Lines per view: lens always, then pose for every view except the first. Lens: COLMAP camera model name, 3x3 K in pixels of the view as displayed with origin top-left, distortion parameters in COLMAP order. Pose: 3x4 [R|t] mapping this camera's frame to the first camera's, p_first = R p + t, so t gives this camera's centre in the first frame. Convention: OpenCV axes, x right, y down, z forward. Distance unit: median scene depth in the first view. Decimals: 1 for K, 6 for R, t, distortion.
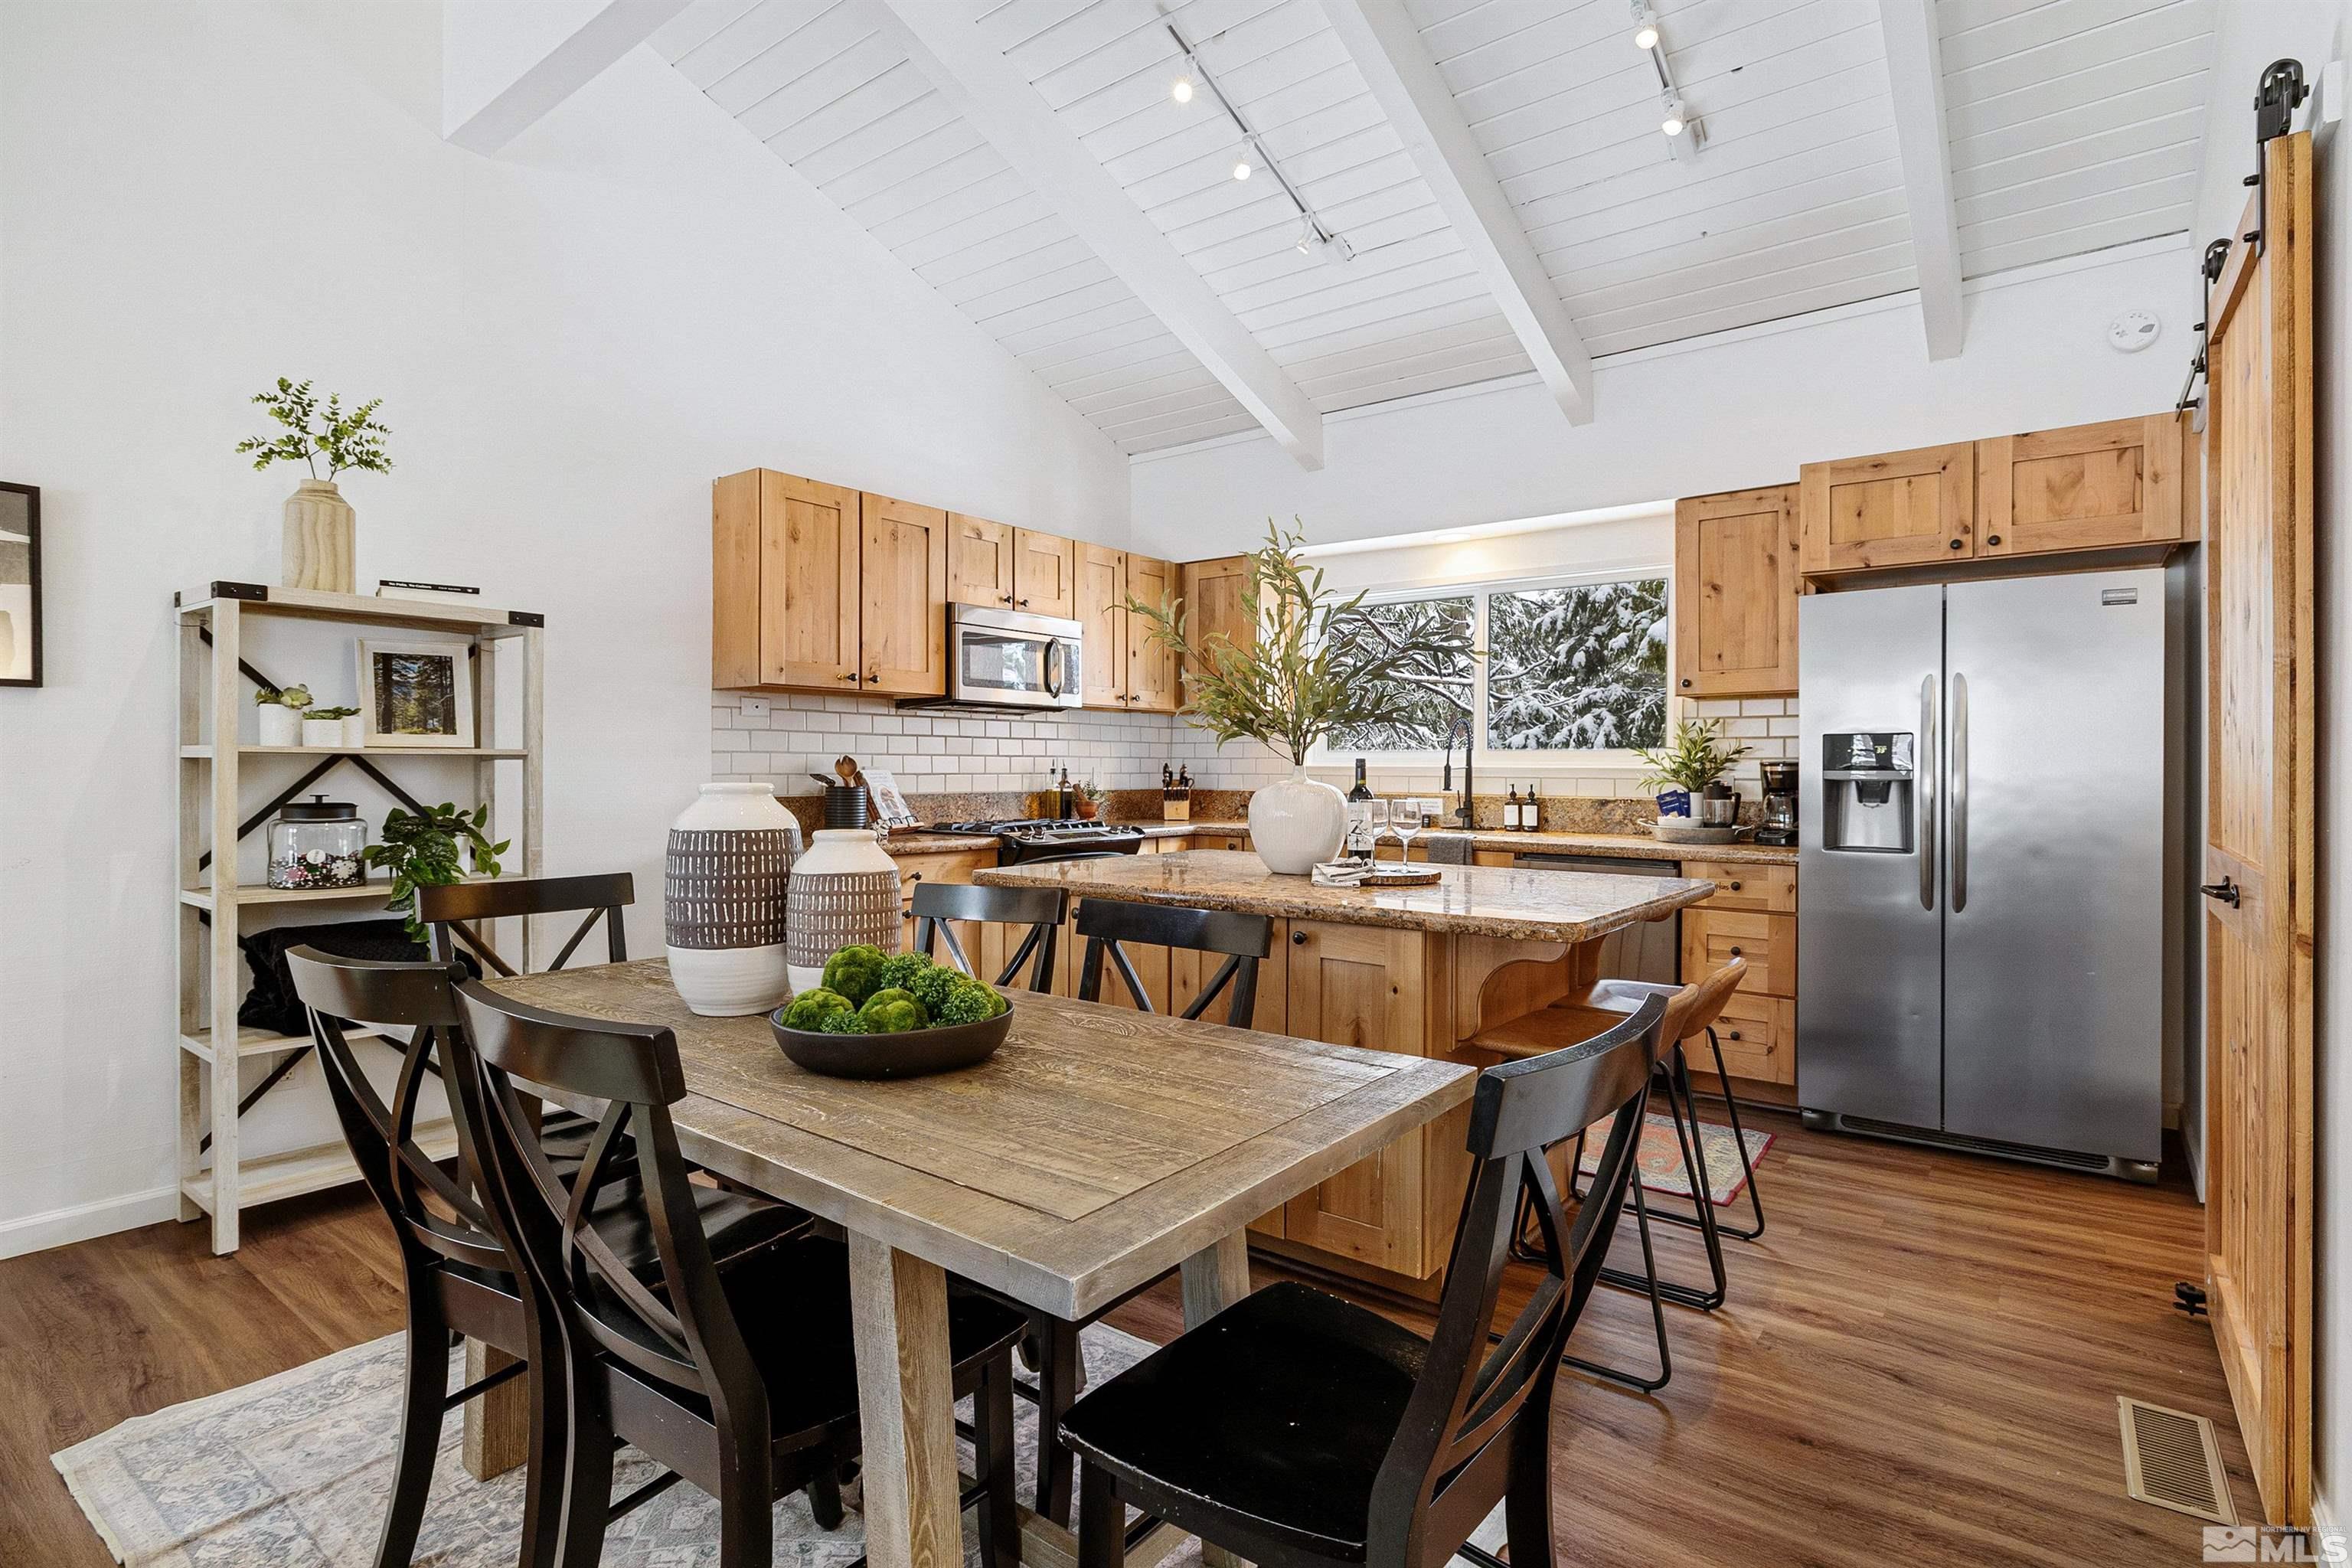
lens RADIAL K [[1162.9, 0, 1180.5], [0, 1162.9, 761.6], [0, 0, 1]] dist [-0.000864, -0.000506]
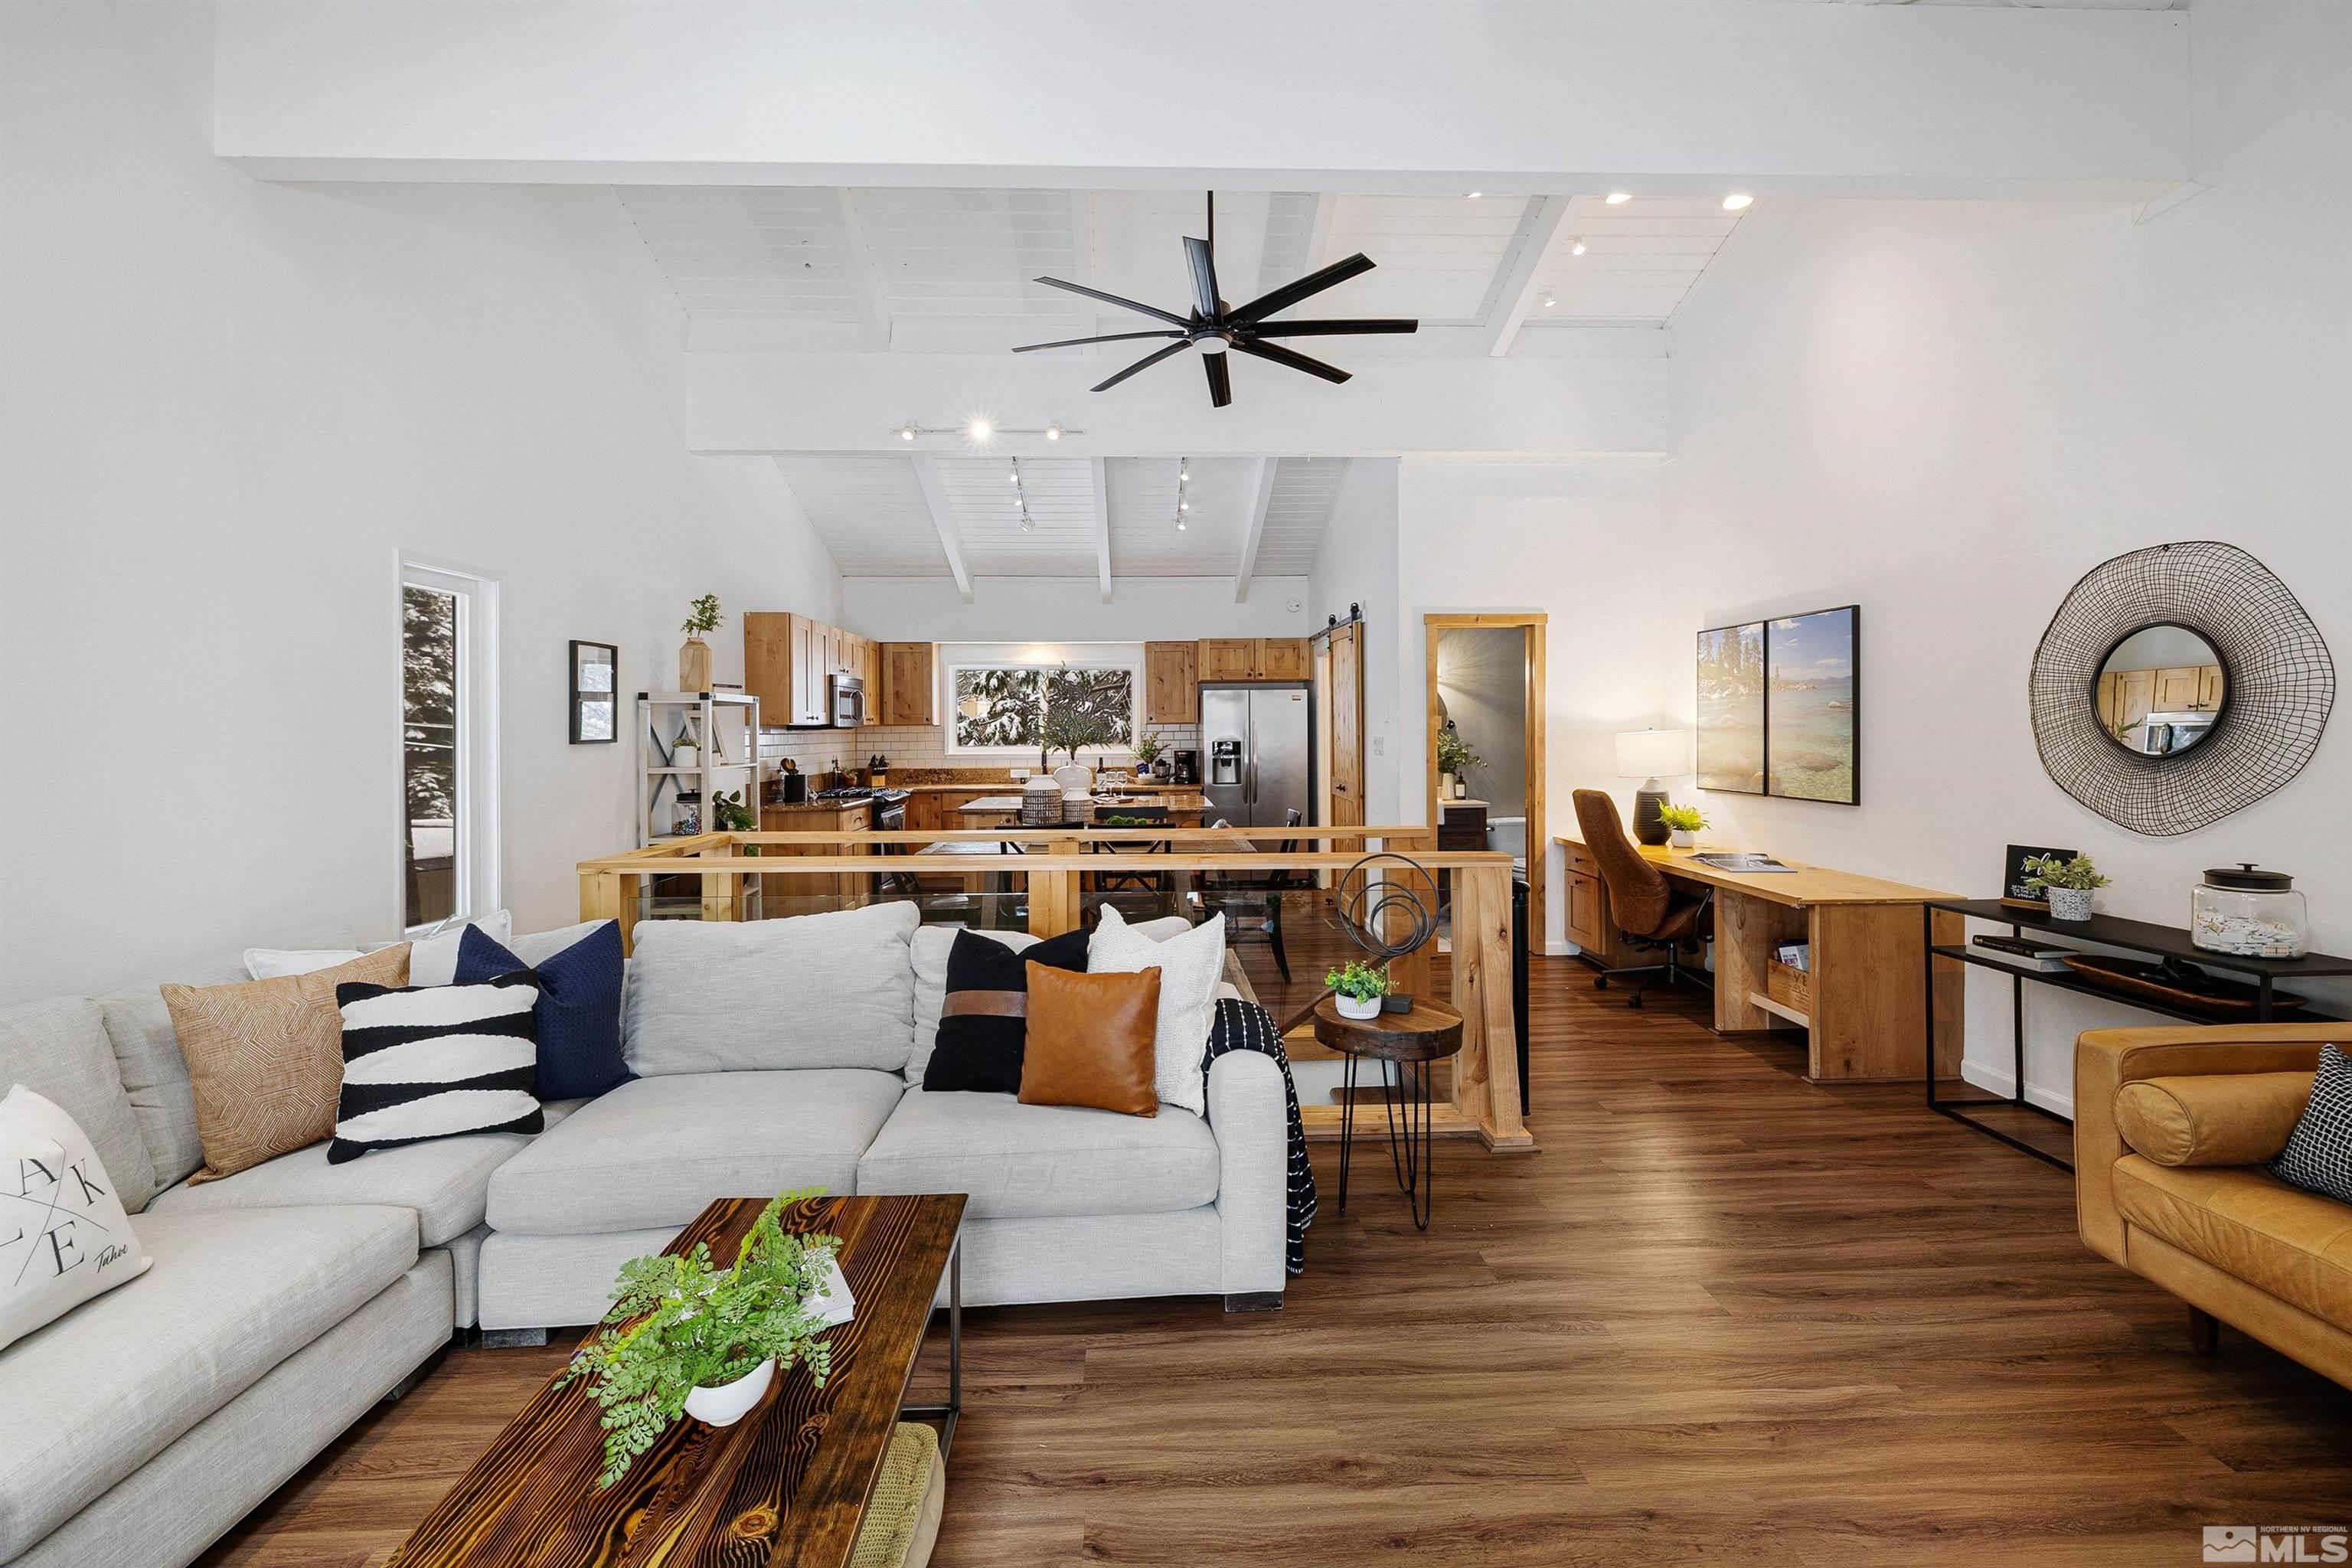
lens RADIAL K [[1008.5, 0, 1174.5], [0, 1008.5, 758.3], [0, 0, 1]] dist [0.000125, -0.000124]
pose [[0.772418, -0.029790, 0.634415, -0.886190], [0.011321, 0.999386, 0.033144, -0.055278], [-0.635013, -0.018419, 0.772282, -0.671672]]
